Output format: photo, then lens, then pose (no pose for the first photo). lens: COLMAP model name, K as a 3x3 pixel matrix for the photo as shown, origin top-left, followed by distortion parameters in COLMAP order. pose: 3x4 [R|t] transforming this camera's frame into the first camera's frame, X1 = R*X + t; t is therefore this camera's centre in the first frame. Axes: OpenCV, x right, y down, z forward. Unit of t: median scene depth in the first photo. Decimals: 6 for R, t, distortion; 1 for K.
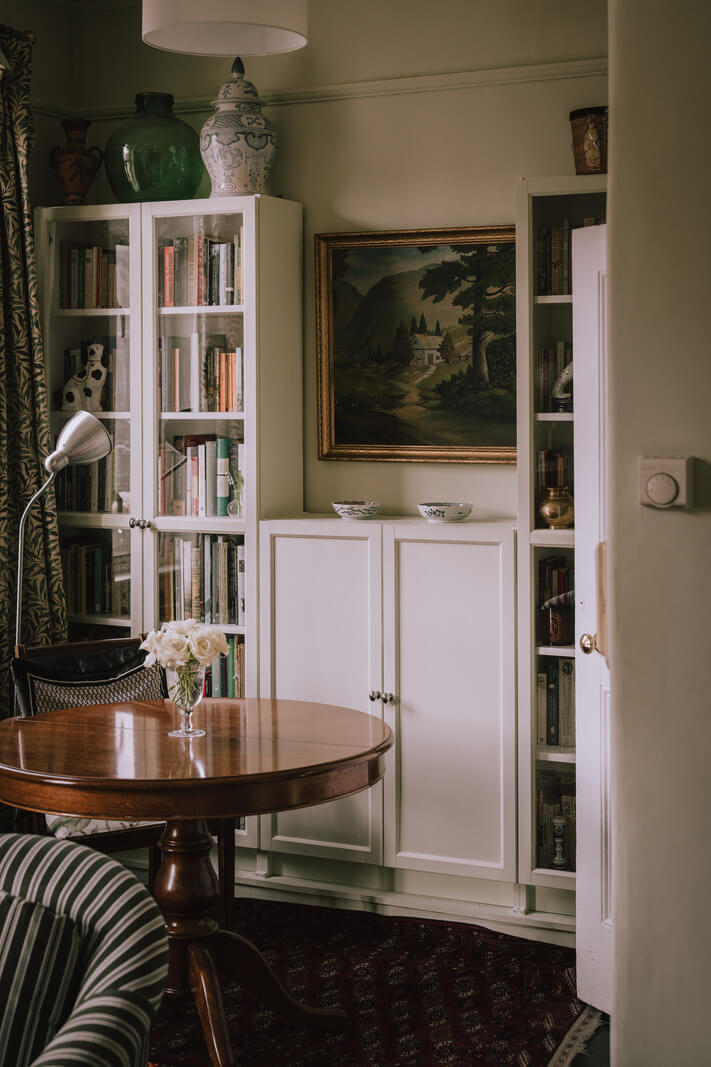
lens RADIAL K [[1705.0, 0, 356.0], [0, 1705.0, 392.8], [0, 0, 1]] dist [0.023340, 0.039129]
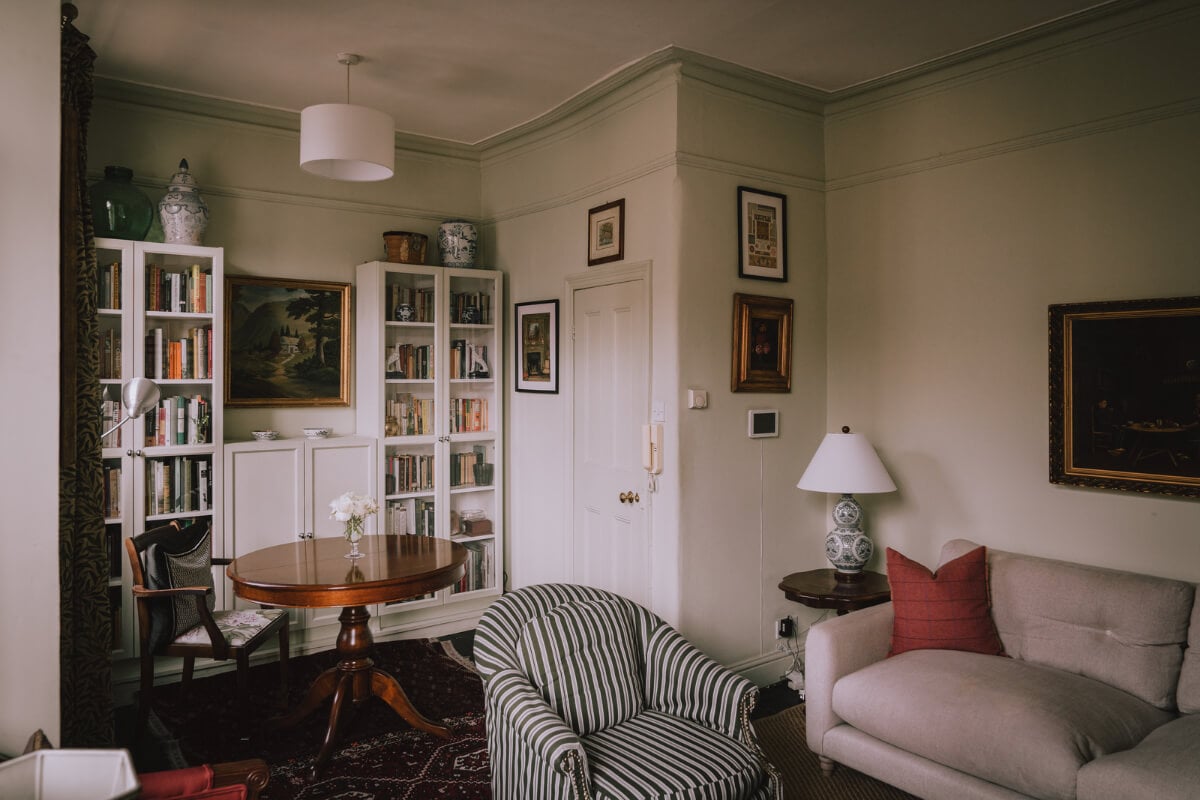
lens RADIAL K [[871.6, 0, 597.8], [0, 871.6, 378.1], [0, 0, 1]] dist [-0.001409, 0.003504]
pose [[0.446329, 0.004805, 0.894856, -0.638115], [0.000057, 0.999985, -0.005398, 0.014725], [-0.894869, 0.002461, 0.446322, 0.290067]]
